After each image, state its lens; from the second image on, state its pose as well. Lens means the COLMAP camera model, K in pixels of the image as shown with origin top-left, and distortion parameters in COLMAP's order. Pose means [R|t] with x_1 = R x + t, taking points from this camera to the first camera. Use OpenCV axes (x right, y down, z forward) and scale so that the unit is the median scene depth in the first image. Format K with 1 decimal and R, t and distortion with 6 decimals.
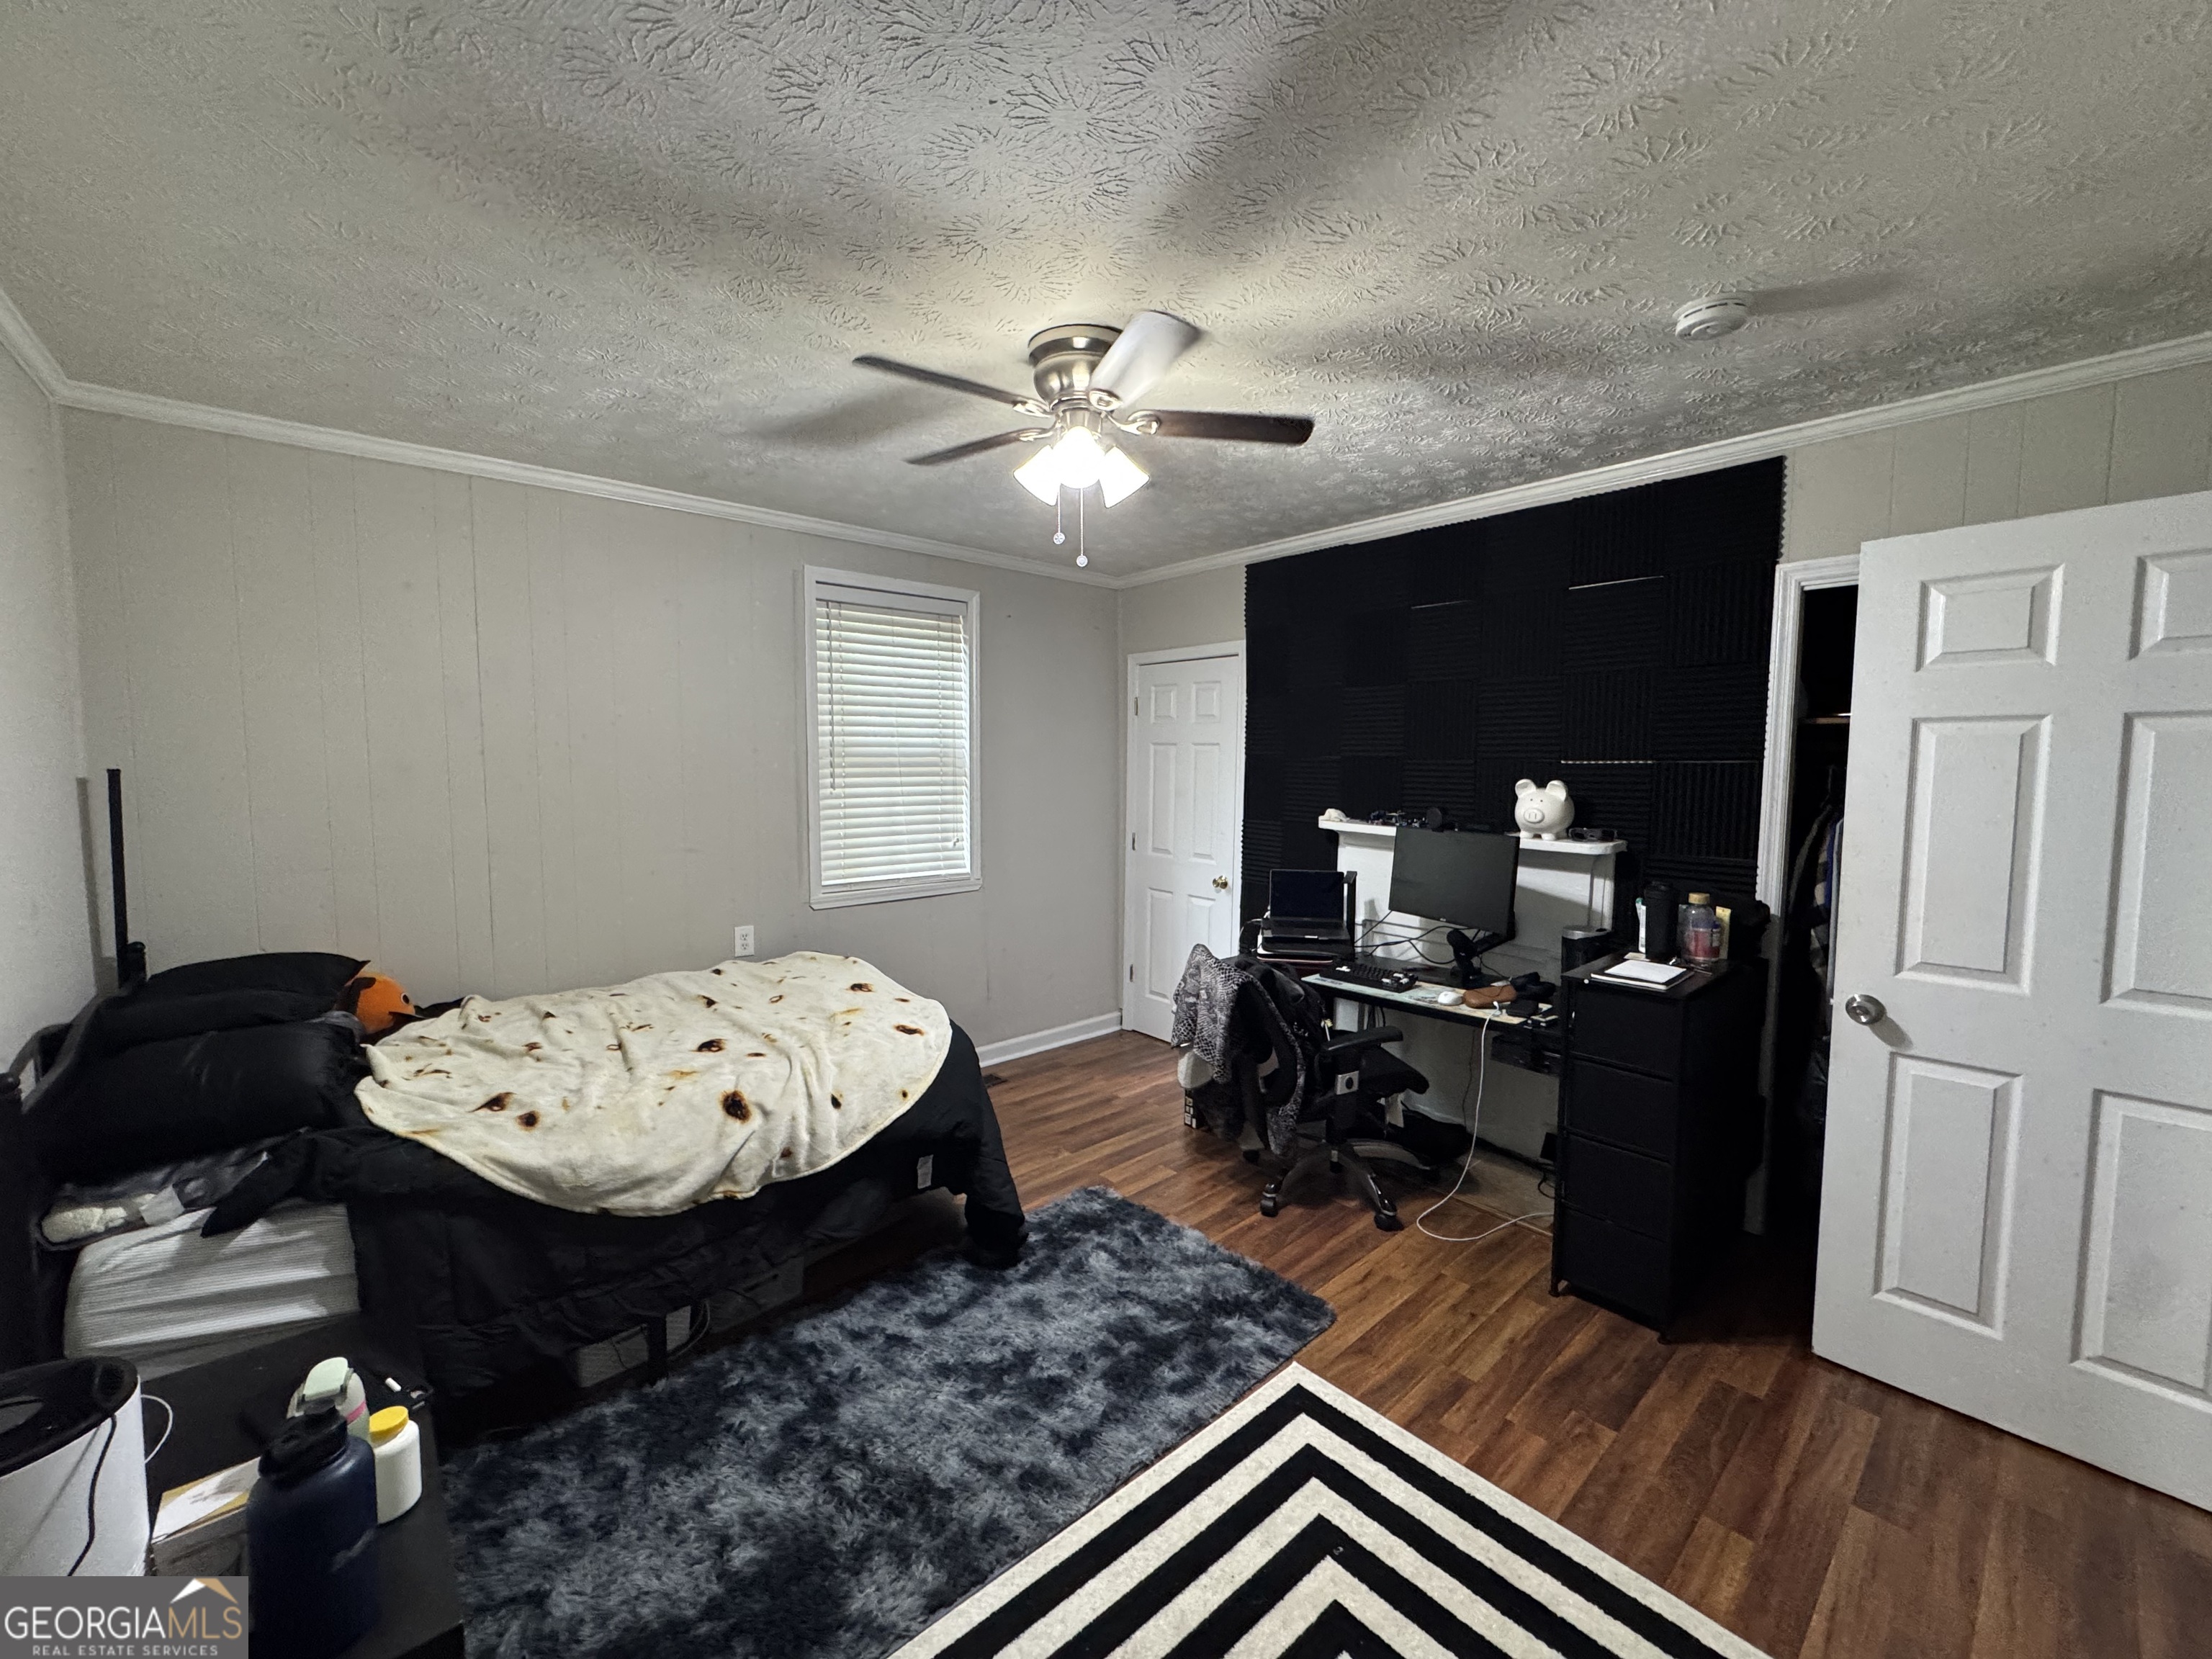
lens RADIAL K [[879.9, 0, 1106.8], [0, 879.9, 828.7], [0, 0, 1]] dist [-0.003873, -0.000805]
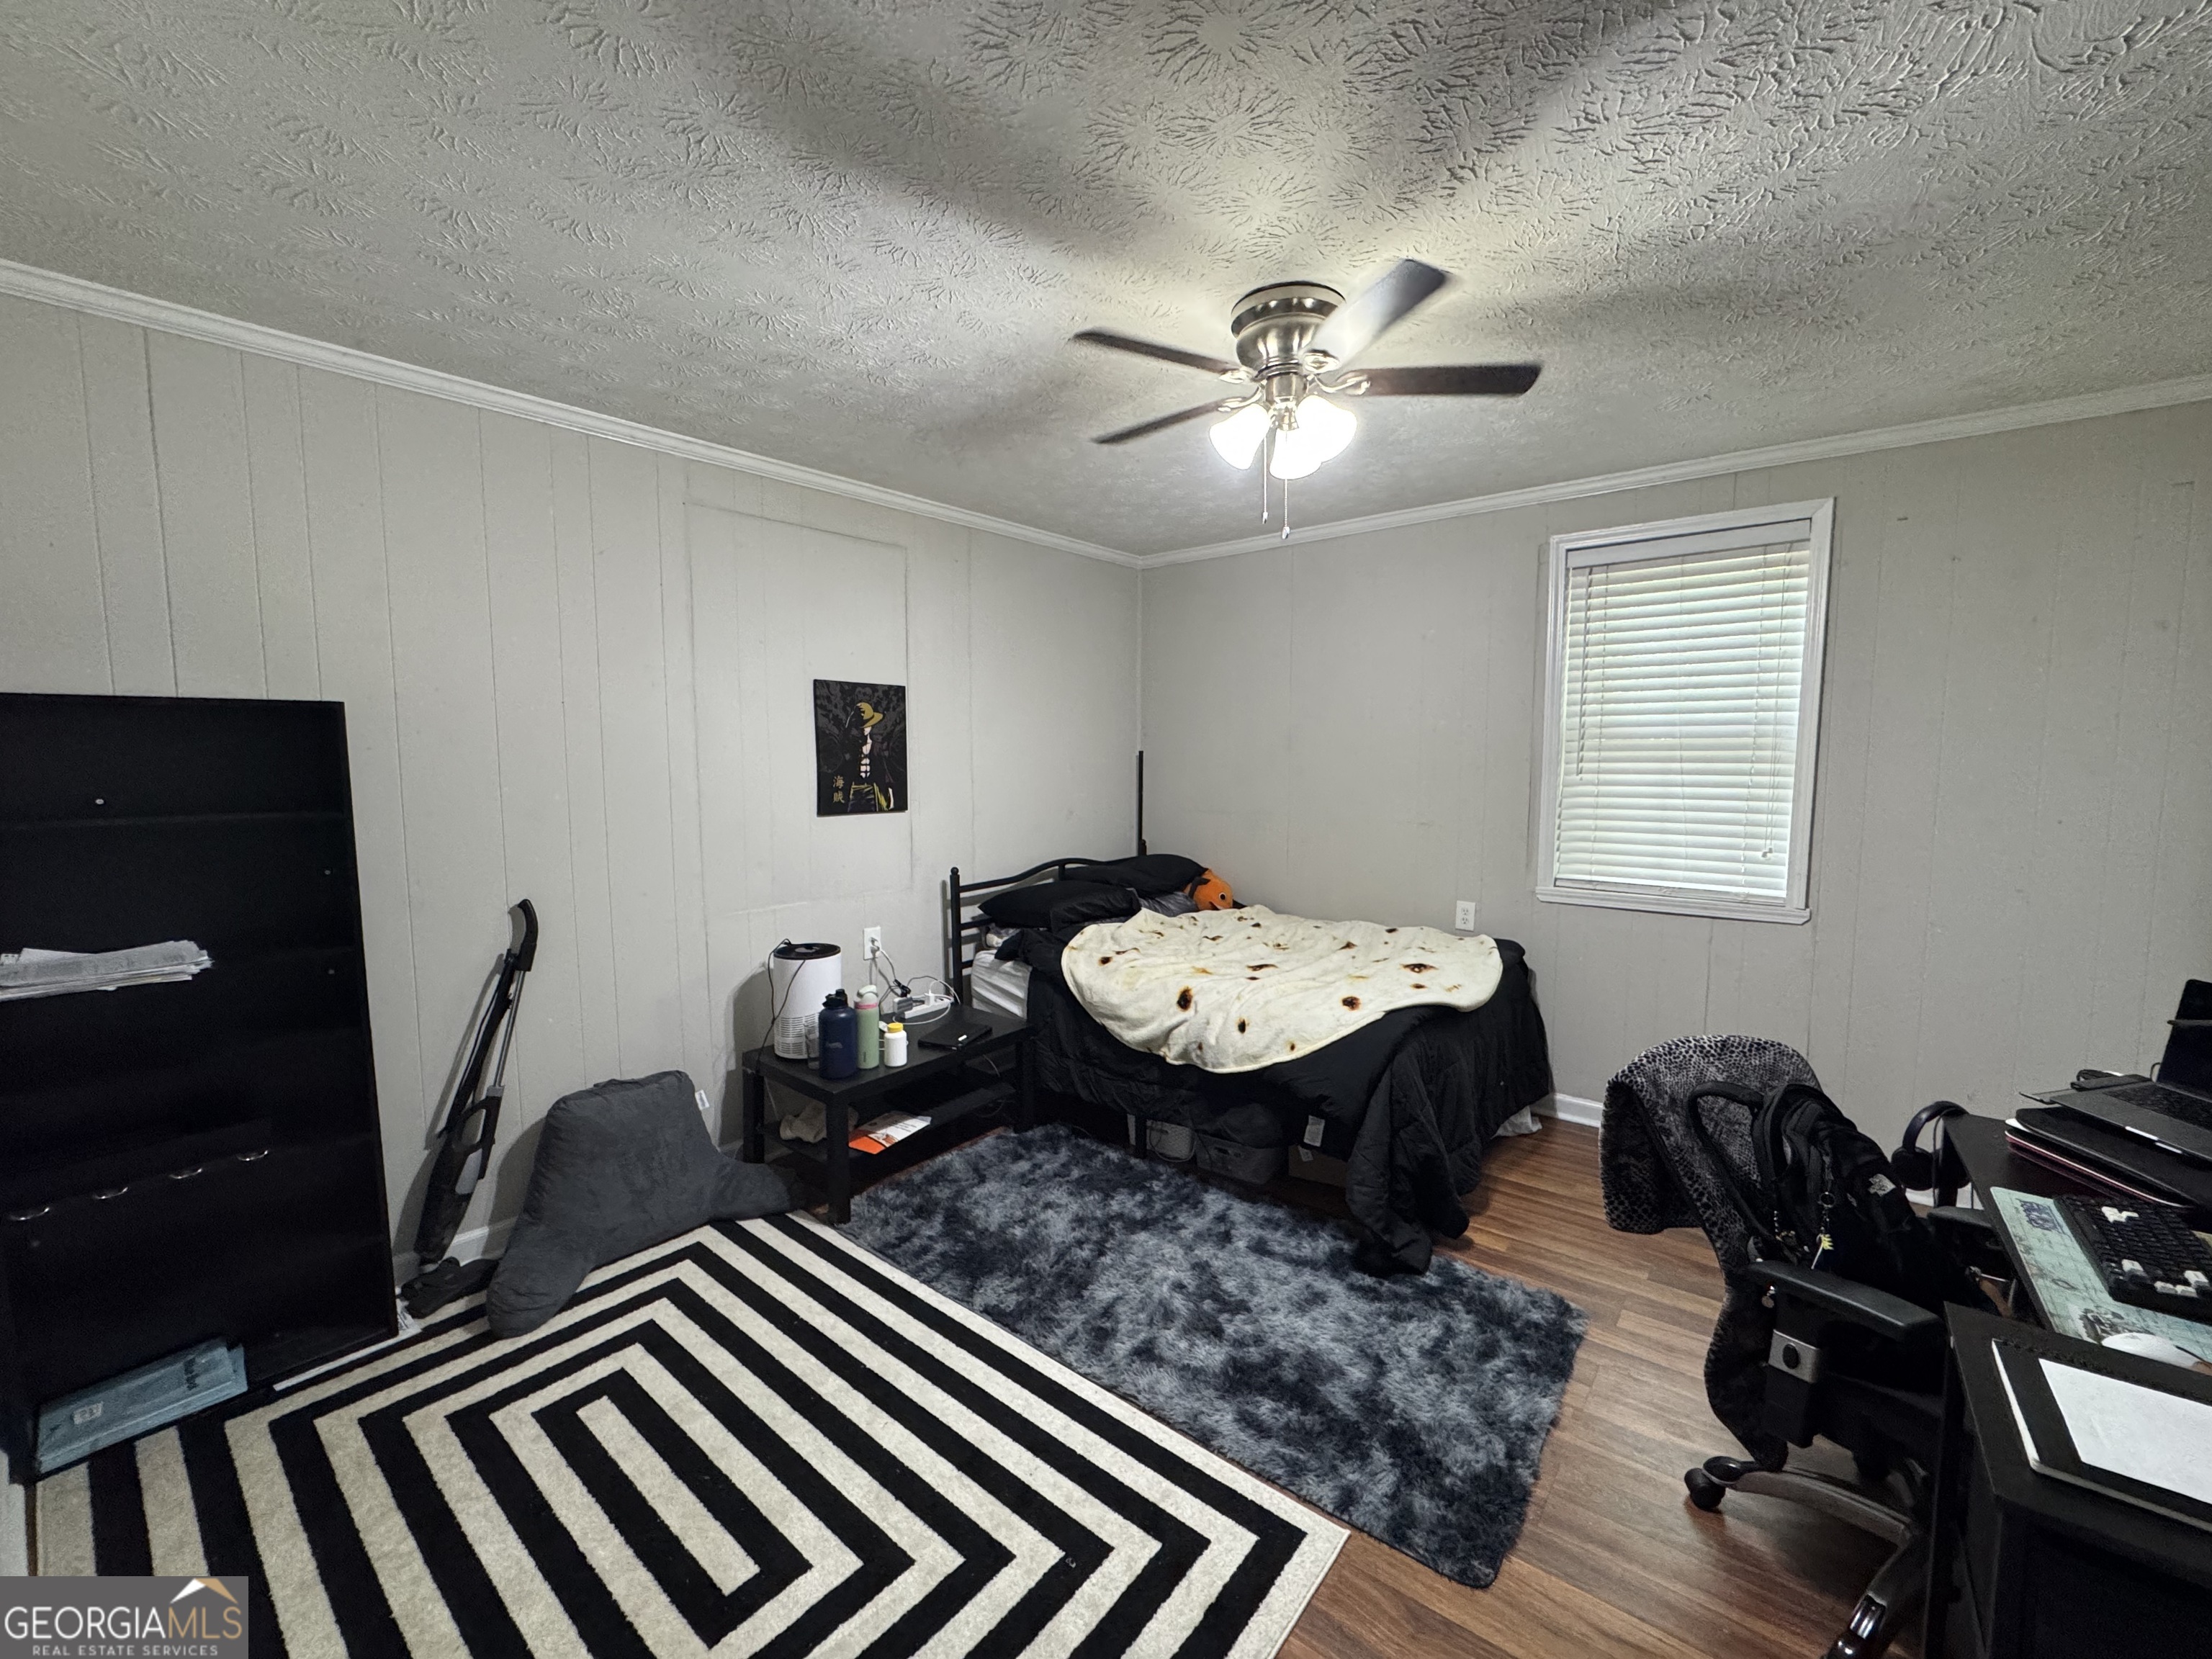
lens RADIAL K [[879.9, 0, 1105.5], [0, 879.9, 827.1], [0, 0, 1]] dist [-0.003873, -0.000805]
pose [[0.167356, 0.082312, -0.982455, 0.839804], [-0.070975, 0.994929, 0.071267, -0.034894], [0.983339, 0.057802, 0.172349, 0.604471]]
